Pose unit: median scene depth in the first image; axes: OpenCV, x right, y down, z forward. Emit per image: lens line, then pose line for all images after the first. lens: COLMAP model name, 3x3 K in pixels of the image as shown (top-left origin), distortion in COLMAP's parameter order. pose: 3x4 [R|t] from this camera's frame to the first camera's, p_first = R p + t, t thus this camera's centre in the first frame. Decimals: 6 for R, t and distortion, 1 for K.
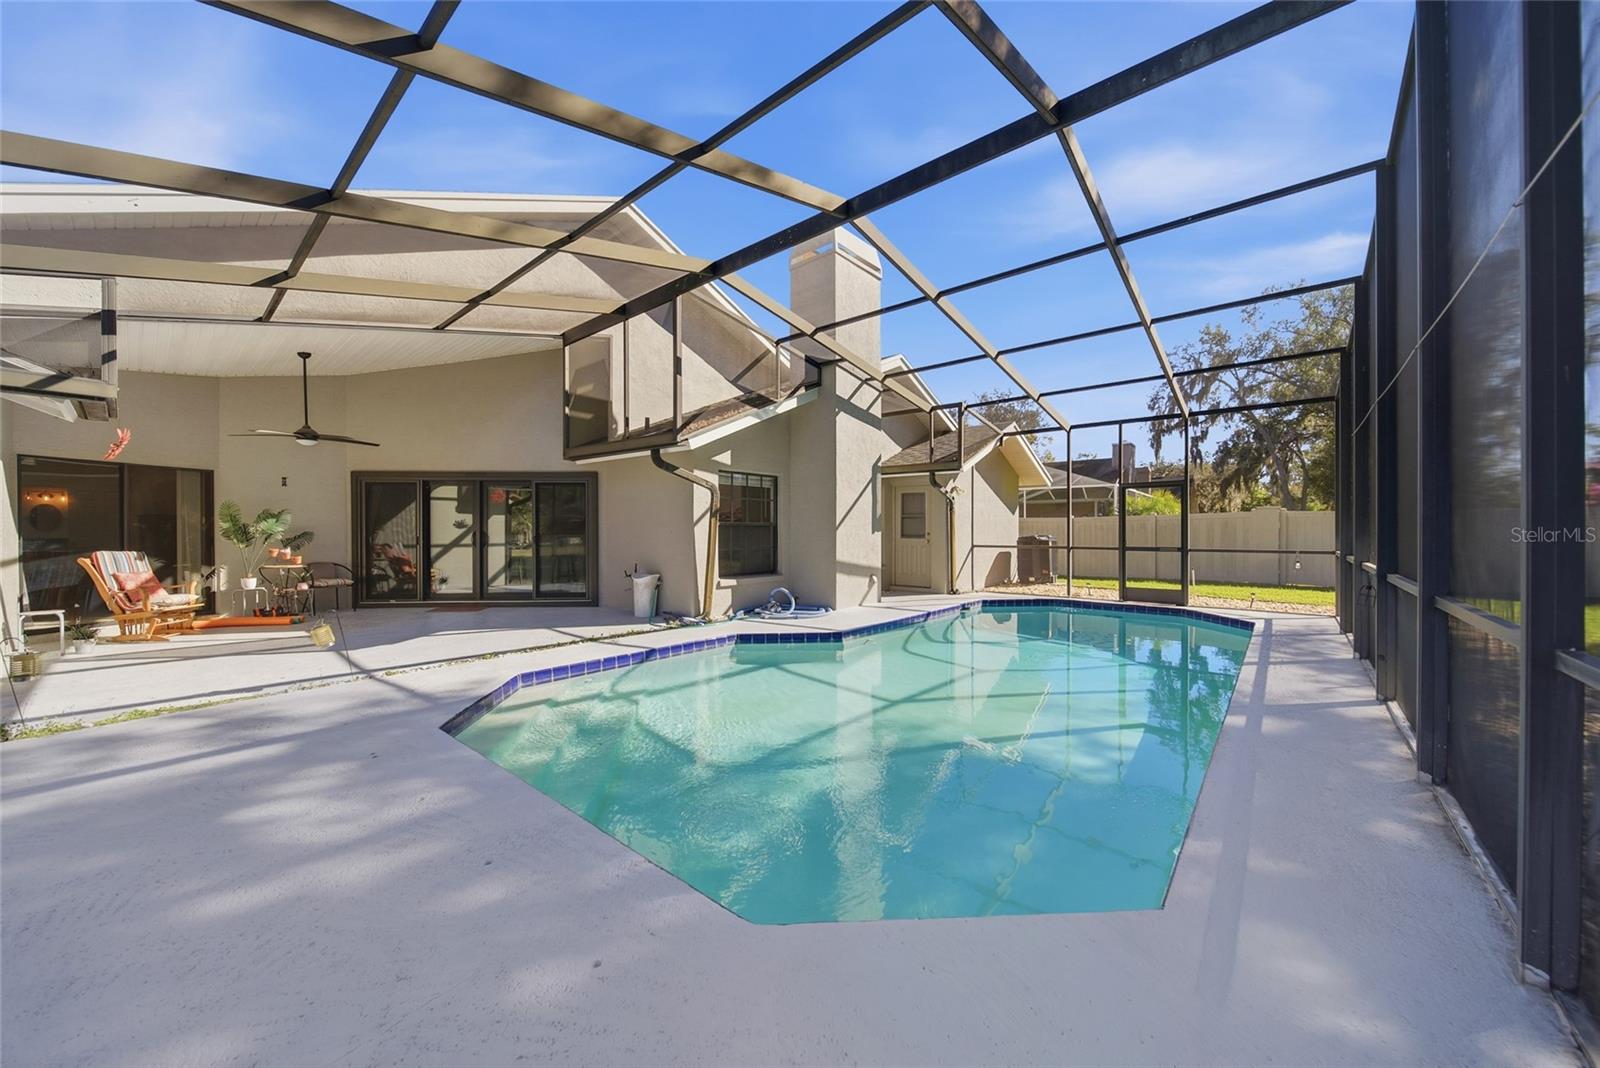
lens RADIAL K [[576.1, 0, 788.4], [0, 576.1, 529.4], [0, 0, 1]] dist [0.000278, -0.000308]
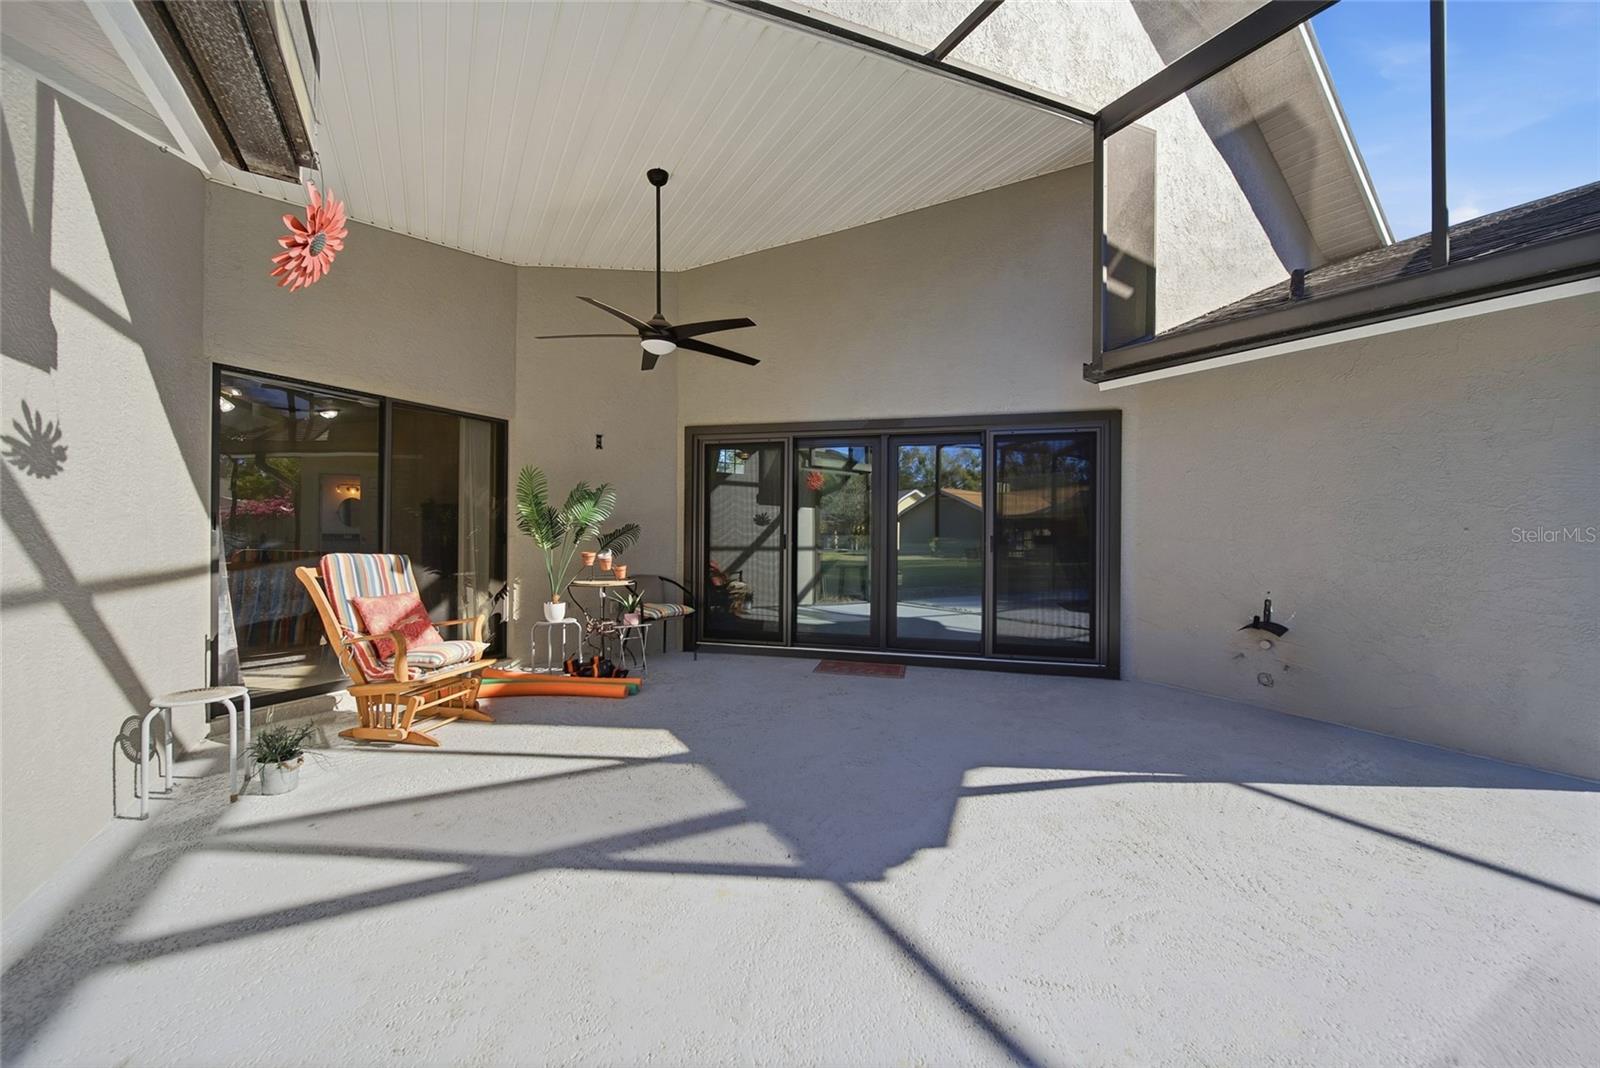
lens RADIAL K [[576.1, 0, 788.4], [0, 576.1, 529.4], [0, 0, 1]] dist [0.000278, -0.000308]
pose [[0.953959, 0.012797, -0.299665, -0.525814], [-0.014578, 0.999887, -0.003709, 0.010003], [0.299584, 0.007907, 0.954037, 0.504475]]
